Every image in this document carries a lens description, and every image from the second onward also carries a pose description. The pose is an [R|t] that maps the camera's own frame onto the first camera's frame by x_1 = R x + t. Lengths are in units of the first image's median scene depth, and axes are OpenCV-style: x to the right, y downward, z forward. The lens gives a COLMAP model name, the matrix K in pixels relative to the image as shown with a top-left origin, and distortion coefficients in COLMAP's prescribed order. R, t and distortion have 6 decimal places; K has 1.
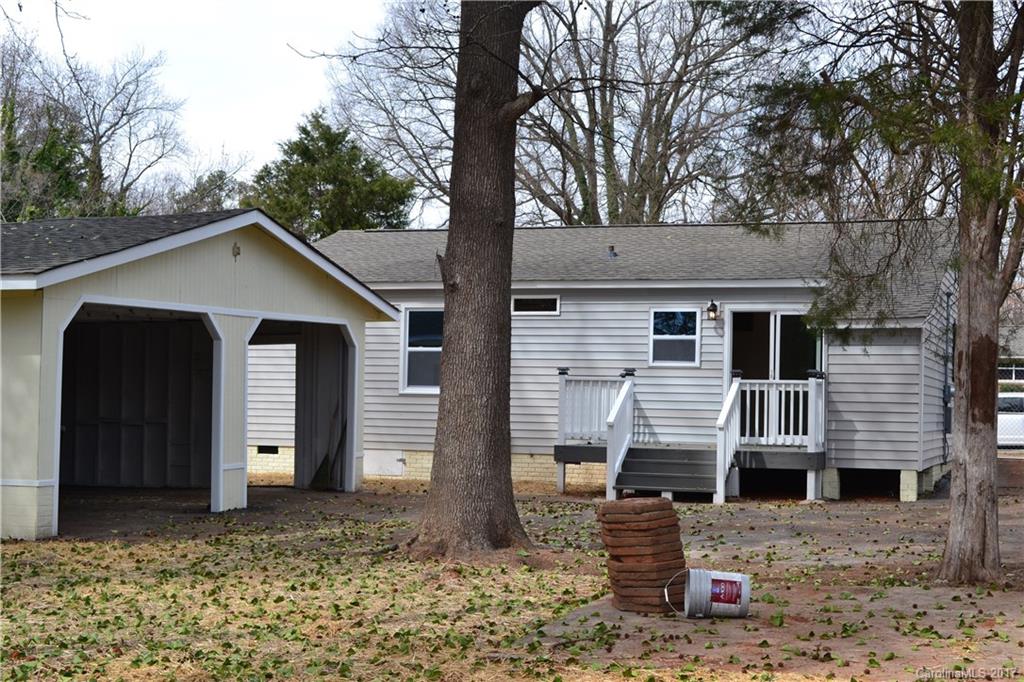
lens RADIAL K [[1462.6, 0, 510.6], [0, 1462.6, 339.2], [0, 0, 1]] dist [-0.040689, 0.000000]
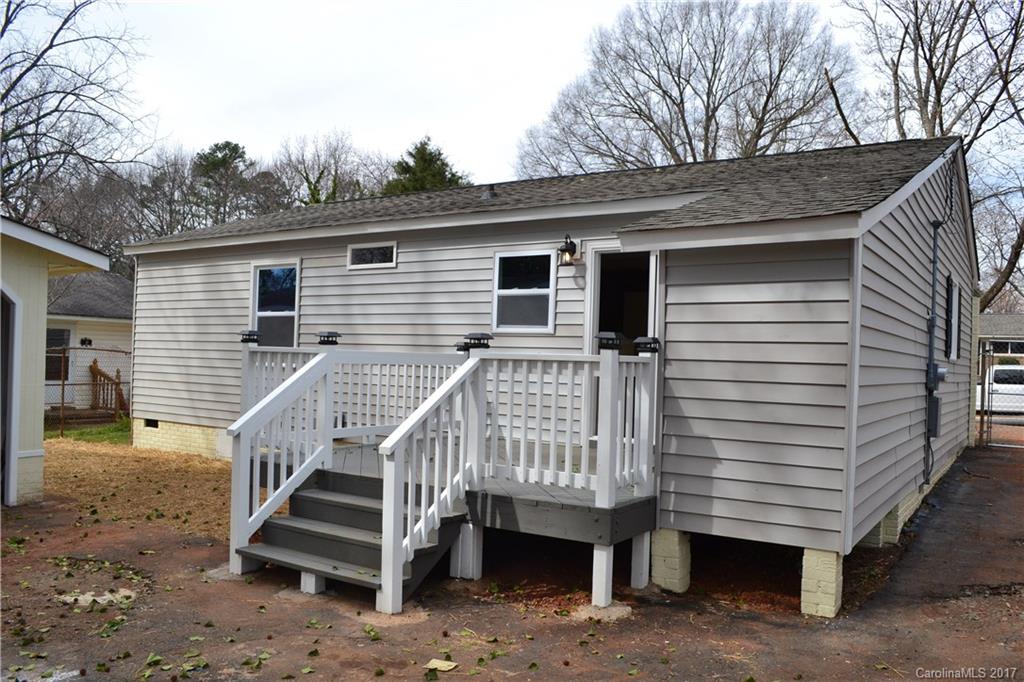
lens RADIAL K [[816.4, 0, 517.1], [0, 816.4, 349.0], [0, 0, 1]] dist [-0.084029, 0.018879]
pose [[0.976263, 0.005929, -0.216505, 0.196829], [-0.000238, 0.999654, 0.026302, 0.016102], [0.216586, -0.025626, 0.975927, 0.616266]]
